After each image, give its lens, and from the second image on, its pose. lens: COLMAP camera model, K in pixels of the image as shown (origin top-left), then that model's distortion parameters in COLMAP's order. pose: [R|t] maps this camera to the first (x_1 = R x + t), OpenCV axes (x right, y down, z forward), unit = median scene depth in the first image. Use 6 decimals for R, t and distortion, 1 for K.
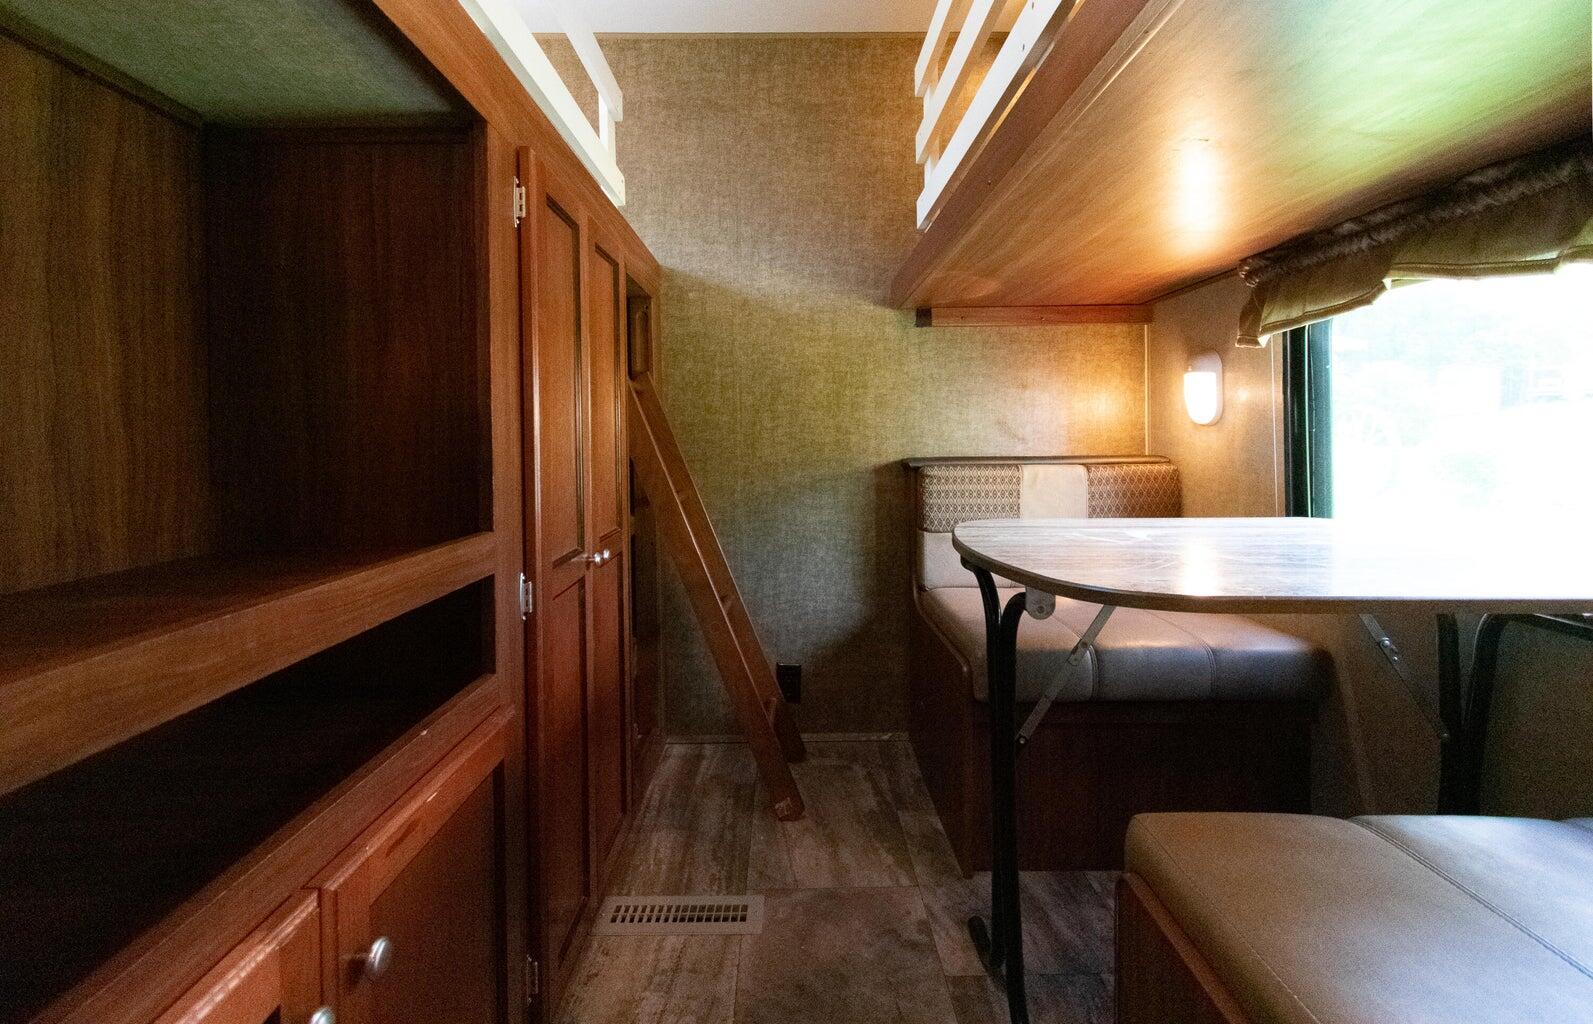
lens RADIAL K [[674.0, 0, 806.2], [0, 674.0, 432.5], [0, 0, 1]] dist [0.000707, -0.000891]
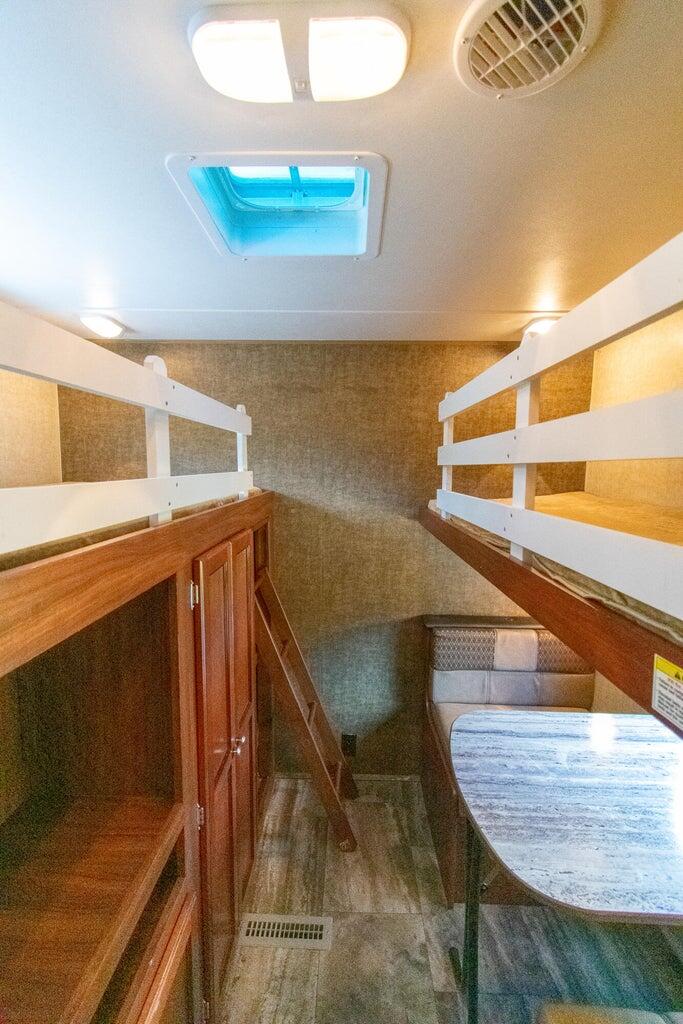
lens RADIAL K [[436.4, 0, 349.3], [0, 436.4, 504.4], [0, 0, 1]] dist [0.001268, -0.001393]
pose [[0.999286, 0.023793, -0.029354, -0.009664], [-0.021074, 0.995749, 0.089667, -0.403994], [0.031363, -0.088985, 0.995539, -0.025293]]
